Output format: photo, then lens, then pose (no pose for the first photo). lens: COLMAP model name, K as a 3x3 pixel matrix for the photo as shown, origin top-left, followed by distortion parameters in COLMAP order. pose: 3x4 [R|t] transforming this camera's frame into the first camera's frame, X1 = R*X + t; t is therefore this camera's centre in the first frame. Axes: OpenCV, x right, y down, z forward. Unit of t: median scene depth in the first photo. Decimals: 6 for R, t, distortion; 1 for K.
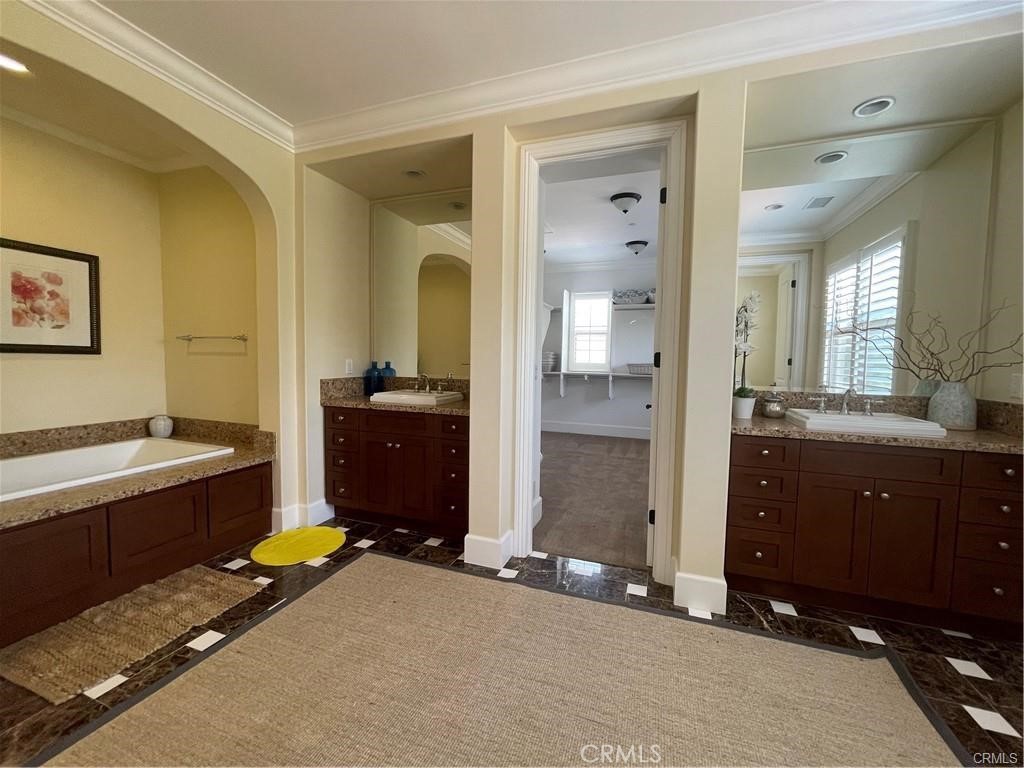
lens RADIAL K [[414.4, 0, 513.4], [0, 414.4, 381.5], [0, 0, 1]] dist [-0.000401, -0.000428]
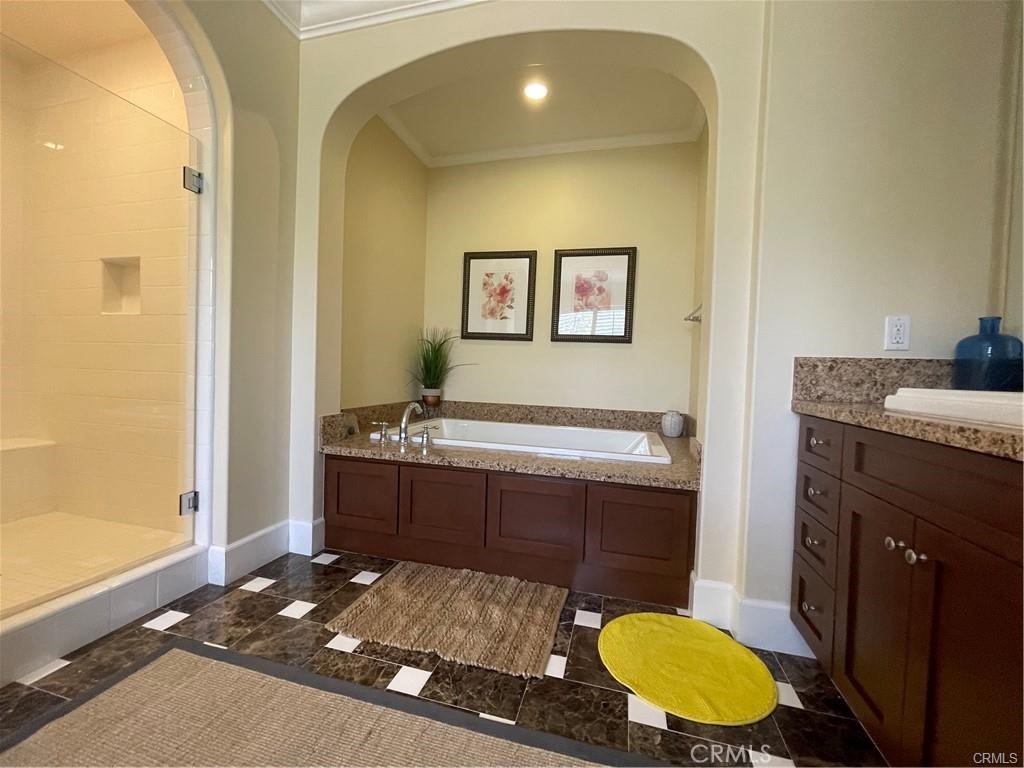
lens RADIAL K [[414.4, 0, 513.4], [0, 414.4, 381.5], [0, 0, 1]] dist [-0.000401, -0.000428]
pose [[0.083601, 0.009977, -0.996449, -0.007268], [-0.089603, 0.995975, 0.002455, 0.056381], [0.992463, 0.089080, 0.084158, 0.694322]]
